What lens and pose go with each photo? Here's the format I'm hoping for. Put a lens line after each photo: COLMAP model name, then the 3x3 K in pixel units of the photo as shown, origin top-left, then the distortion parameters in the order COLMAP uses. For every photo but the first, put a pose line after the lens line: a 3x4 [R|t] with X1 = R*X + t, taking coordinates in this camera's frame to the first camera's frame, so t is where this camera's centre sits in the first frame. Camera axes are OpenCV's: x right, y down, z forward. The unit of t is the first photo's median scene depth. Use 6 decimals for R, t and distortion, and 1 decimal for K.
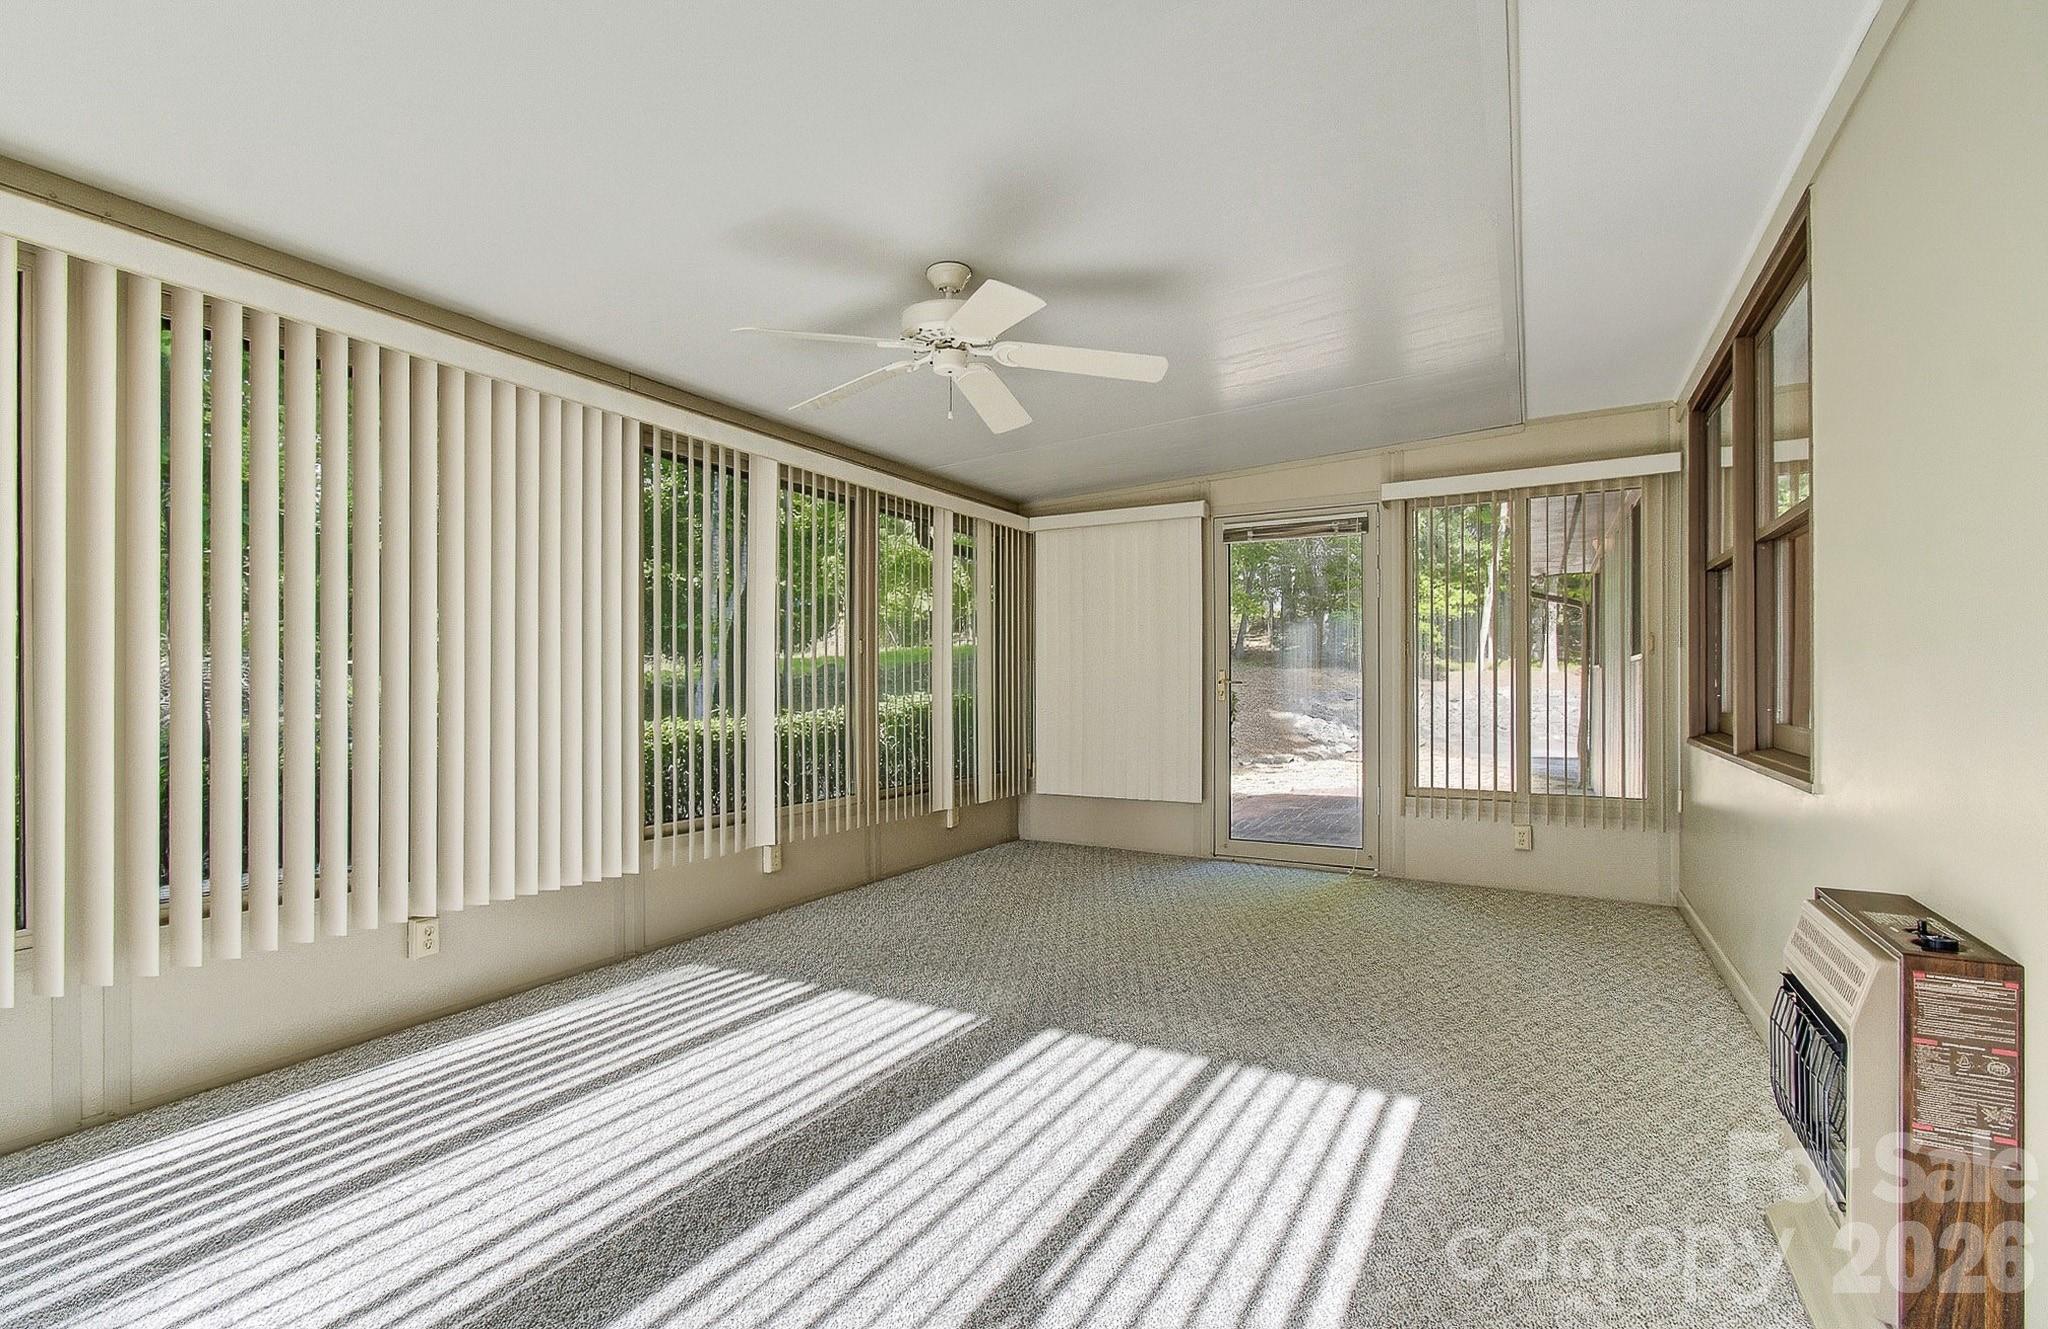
lens RADIAL K [[913.0, 0, 1027.3], [0, 913.0, 677.4], [0, 0, 1]] dist [0.005091, 0.000200]
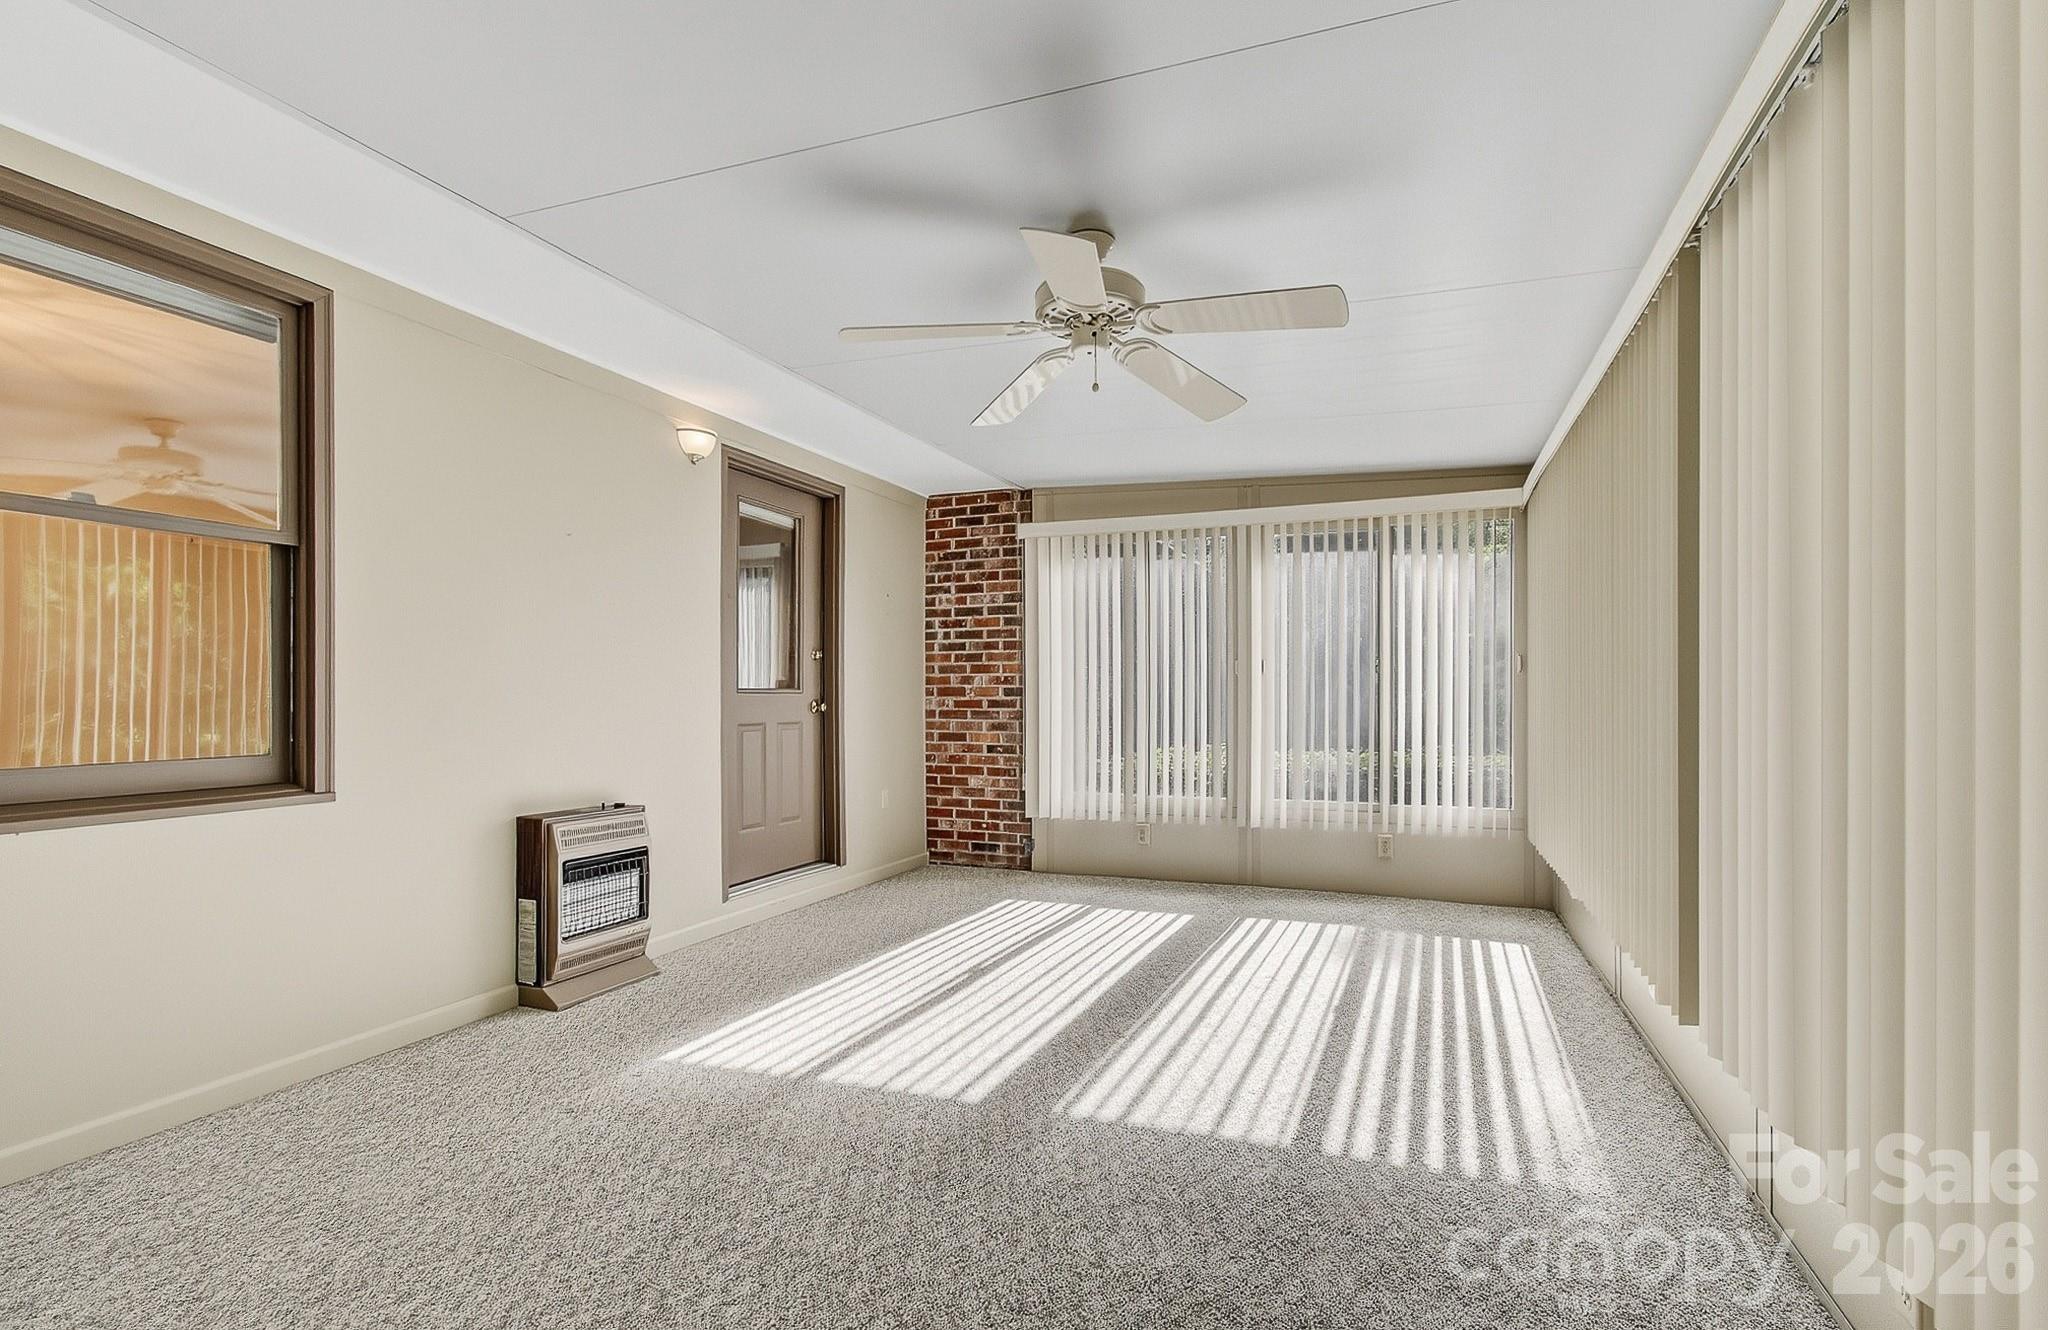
lens RADIAL K [[913.0, 0, 1022.3], [0, 913.0, 679.7], [0, 0, 1]] dist [0.005091, 0.000200]
pose [[-0.993597, 0.004394, -0.112895, 0.091827], [0.006287, 0.999845, -0.016418, -0.007086], [0.112805, -0.017023, -0.993471, 2.155939]]
